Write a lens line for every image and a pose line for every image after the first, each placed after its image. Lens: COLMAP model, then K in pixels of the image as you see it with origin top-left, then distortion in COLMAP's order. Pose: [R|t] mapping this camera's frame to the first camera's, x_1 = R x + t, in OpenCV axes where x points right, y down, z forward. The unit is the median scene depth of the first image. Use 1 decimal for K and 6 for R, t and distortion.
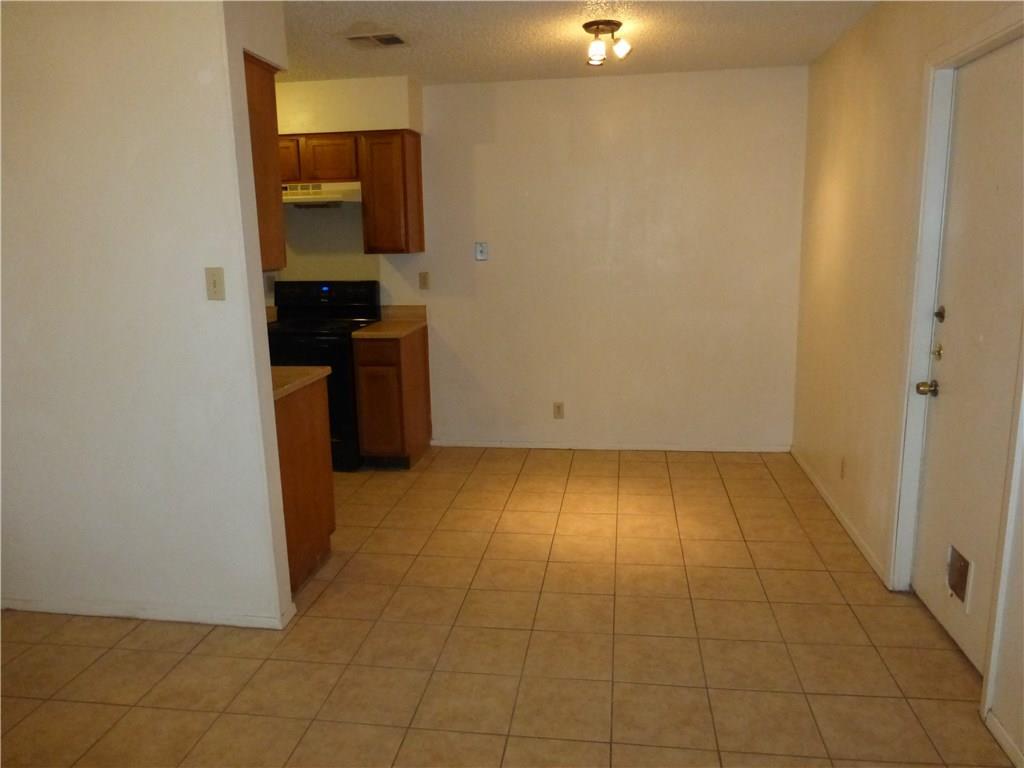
lens RADIAL K [[728.1, 0, 516.4], [0, 728.1, 387.3], [0, 0, 1]] dist [-0.030425, 0.001692]
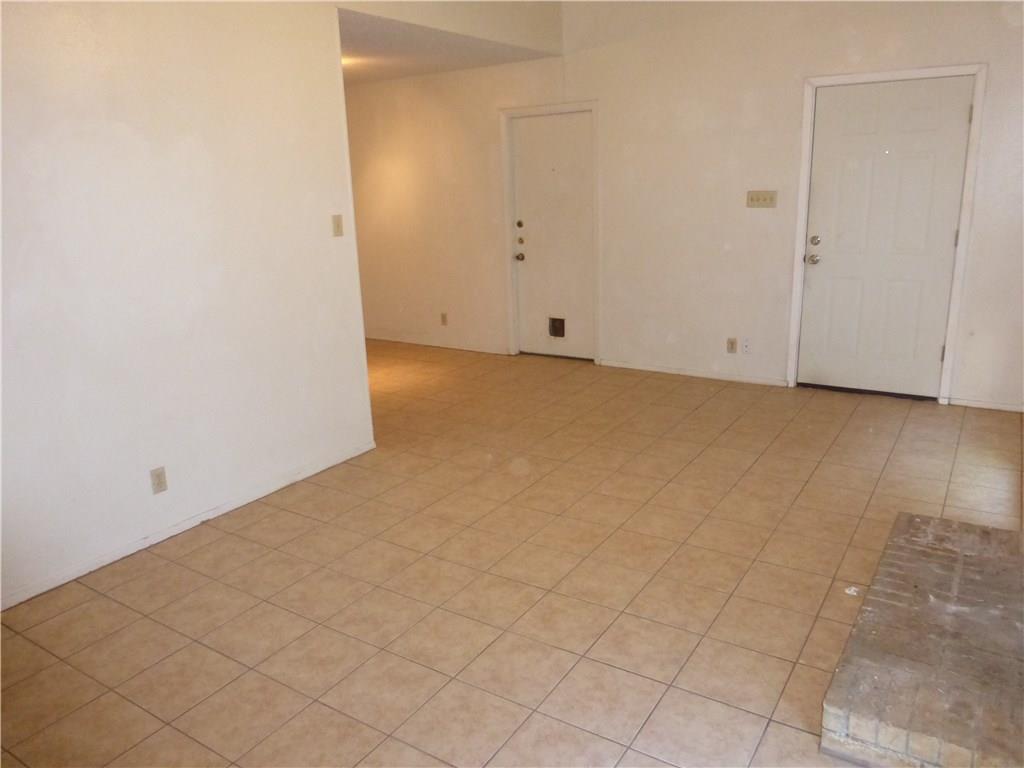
lens RADIAL K [[757.4, 0, 514.6], [0, 757.4, 385.0], [0, 0, 1]] dist [-0.008701, -0.000518]
pose [[0.421724, -0.236183, 0.875423, -1.768318], [0.211098, 0.964524, 0.158528, 0.008685], [-0.881809, 0.117945, 0.456621, -0.030839]]
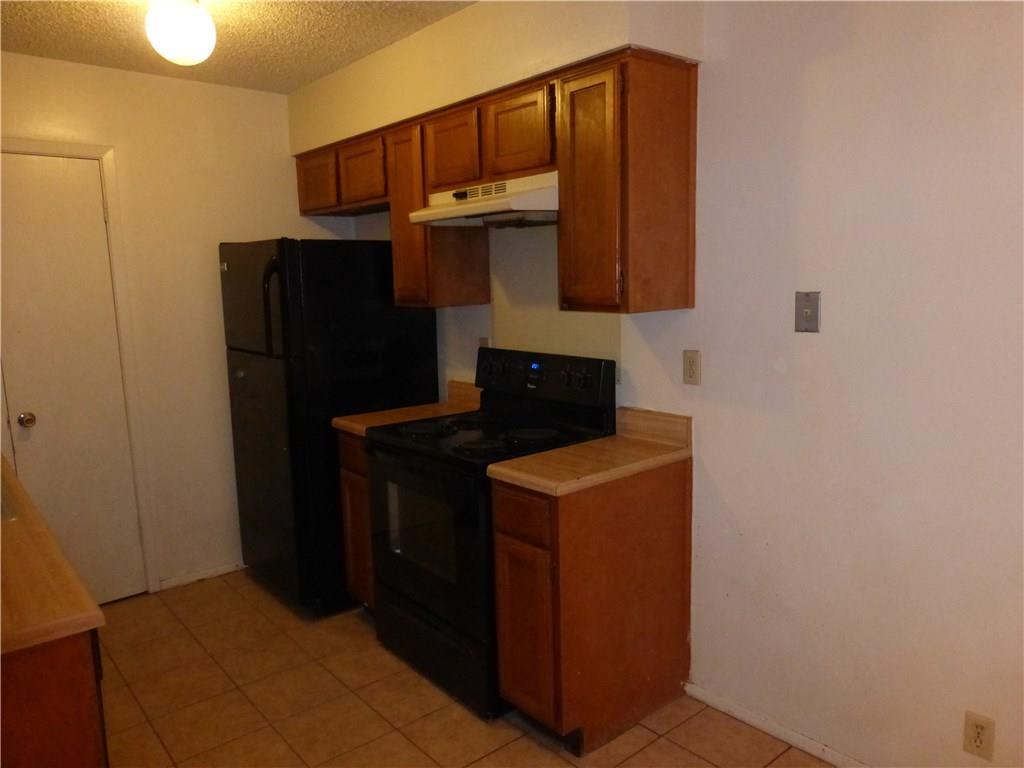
lens RADIAL K [[728.1, 0, 515.1], [0, 728.1, 386.3], [0, 0, 1]] dist [-0.030425, 0.001692]
pose [[0.755689, 0.096942, -0.647717, 0.099079], [-0.128479, 0.991711, -0.001469, -0.117341], [0.642206, 0.084328, 0.761880, 0.552511]]
